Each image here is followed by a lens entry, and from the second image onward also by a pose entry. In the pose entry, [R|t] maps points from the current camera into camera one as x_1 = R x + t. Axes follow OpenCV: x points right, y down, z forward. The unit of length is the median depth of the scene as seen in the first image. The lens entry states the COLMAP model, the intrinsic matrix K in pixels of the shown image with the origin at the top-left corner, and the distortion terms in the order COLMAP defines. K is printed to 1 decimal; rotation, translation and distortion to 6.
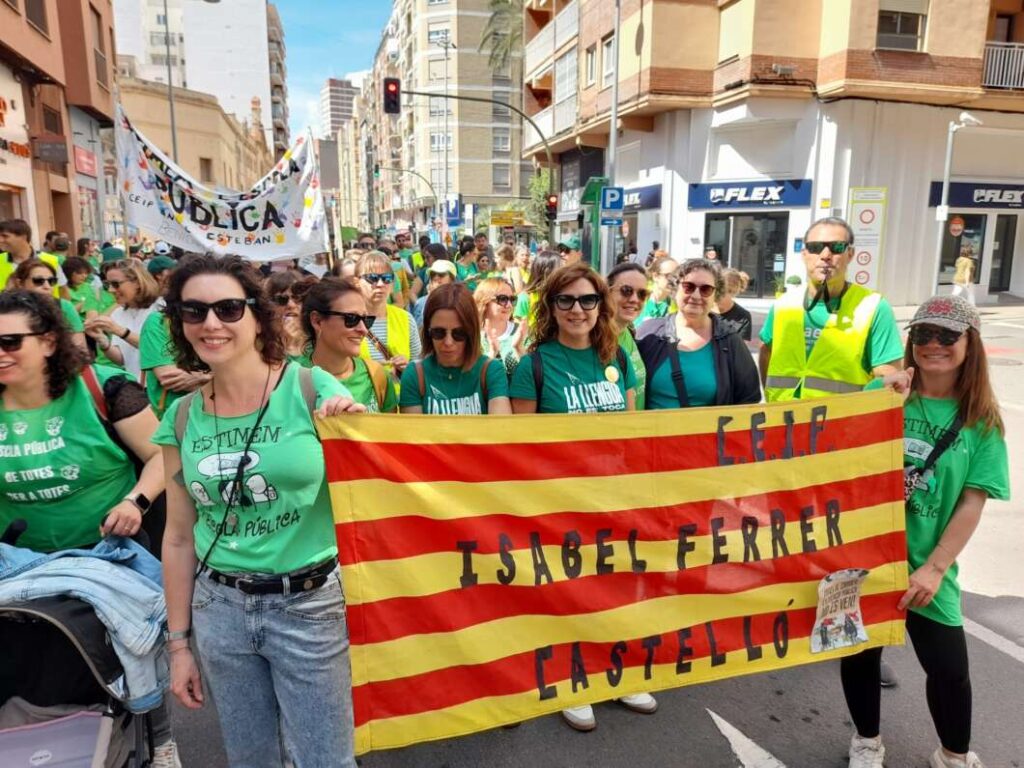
lens RADIAL K [[731.9, 0, 512.1], [0, 731.9, 379.5], [0, 0, 1]] dist [0.054907, -0.051182]
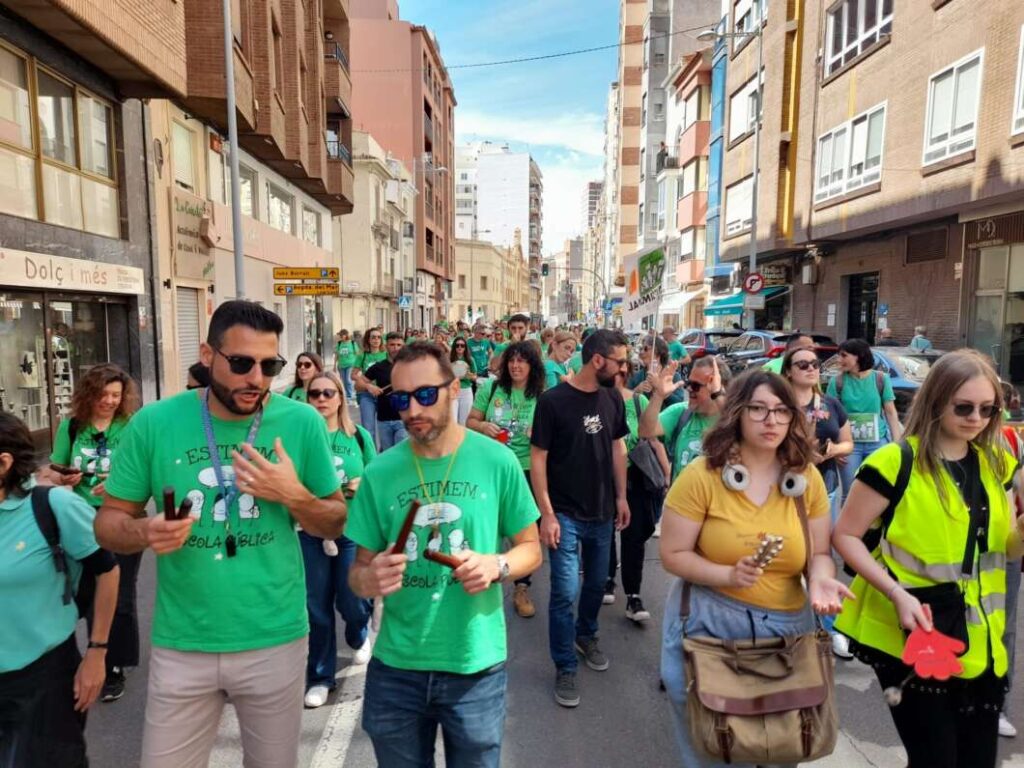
lens RADIAL K [[731.9, 0, 541.4], [0, 731.9, 399.9], [0, 0, 1]] dist [0.054907, -0.051182]
pose [[0.952614, 0.029352, -0.302763, 0.147039], [-0.052521, 0.996256, -0.068668, 0.064064], [0.299614, 0.081316, 0.950589, -0.345324]]
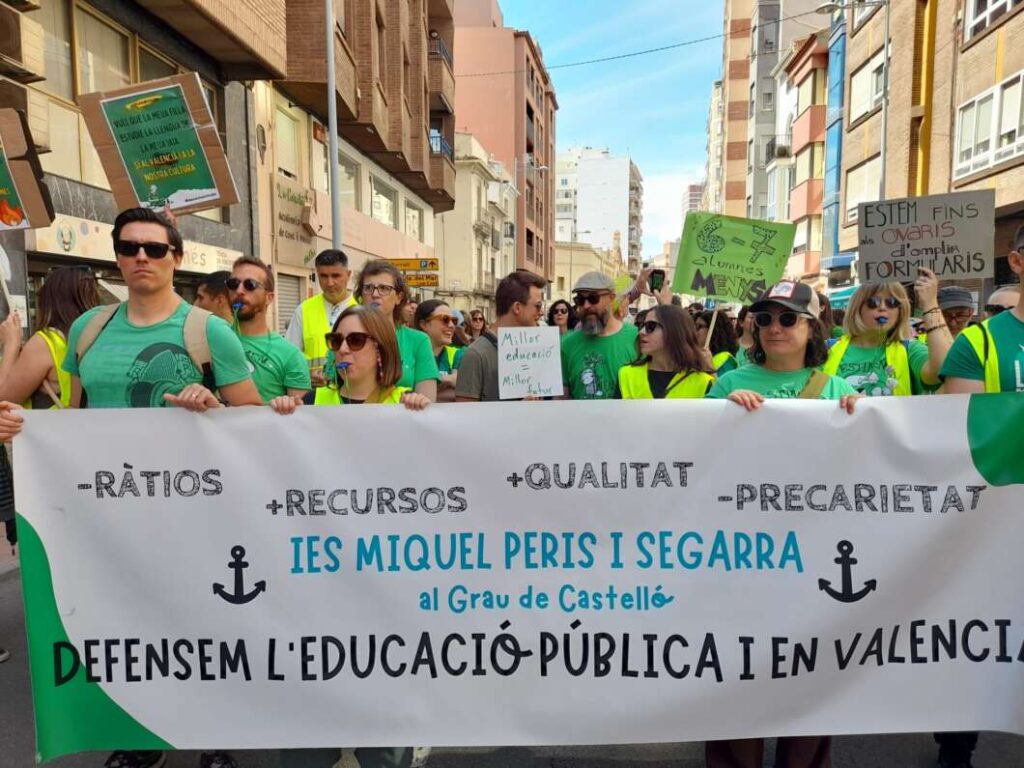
lens RADIAL K [[731.9, 0, 539.6], [0, 731.9, 372.8], [0, 0, 1]] dist [0.054907, -0.051182]
pose [[0.902619, 0.020767, -0.429939, 0.142862], [-0.071737, 0.992124, -0.102685, 0.065700], [0.424420, 0.123528, 0.897000, -0.336053]]
